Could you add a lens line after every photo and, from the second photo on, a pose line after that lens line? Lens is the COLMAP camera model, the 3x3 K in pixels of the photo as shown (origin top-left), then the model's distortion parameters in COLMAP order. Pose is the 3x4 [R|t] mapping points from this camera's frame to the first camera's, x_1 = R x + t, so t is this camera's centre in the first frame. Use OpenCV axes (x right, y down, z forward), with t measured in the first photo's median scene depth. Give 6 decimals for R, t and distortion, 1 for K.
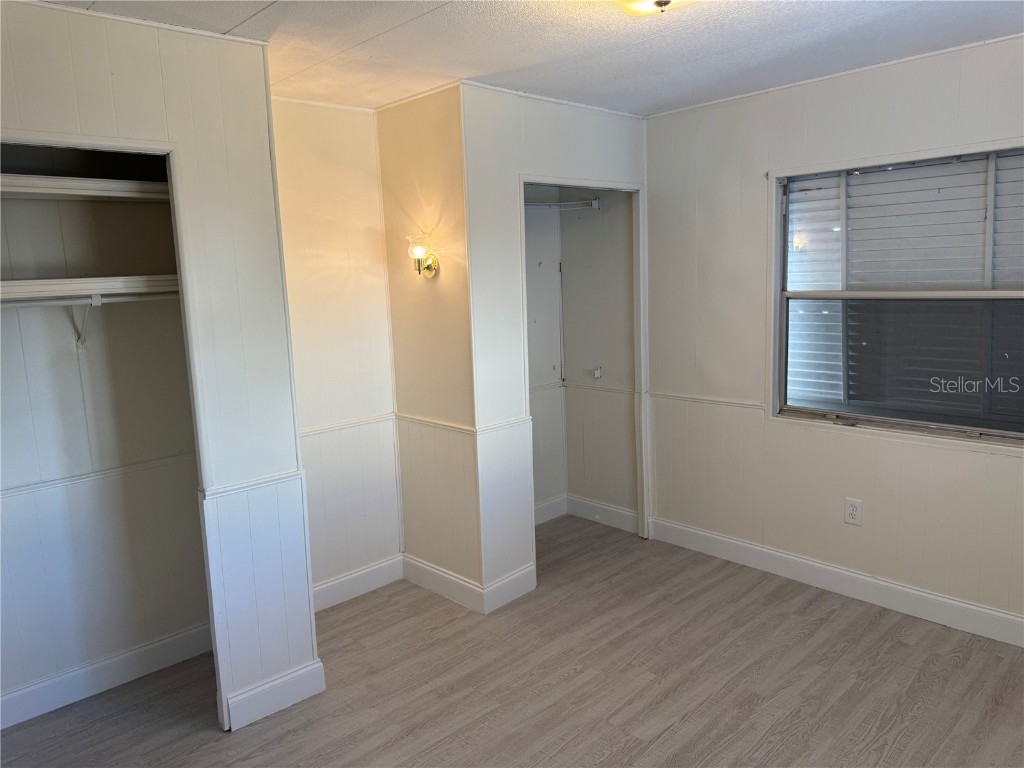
lens RADIAL K [[711.8, 0, 510.6], [0, 711.8, 378.2], [0, 0, 1]] dist [0.042629, -0.053030]
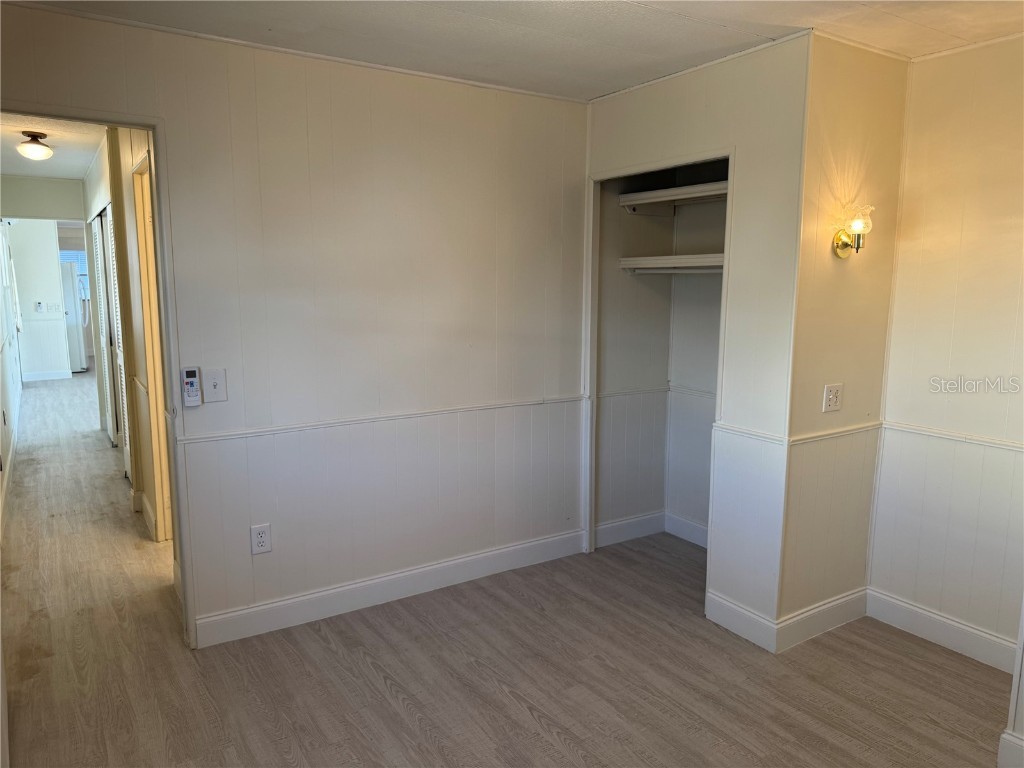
lens RADIAL K [[711.8, 0, 510.5], [0, 711.8, 386.4], [0, 0, 1]] dist [0.042629, -0.053030]
pose [[-0.155999, 0.195596, -0.968197, 0.753611], [-0.137820, 0.966299, 0.217419, -0.117392], [0.978095, 0.167354, -0.123785, 0.707607]]
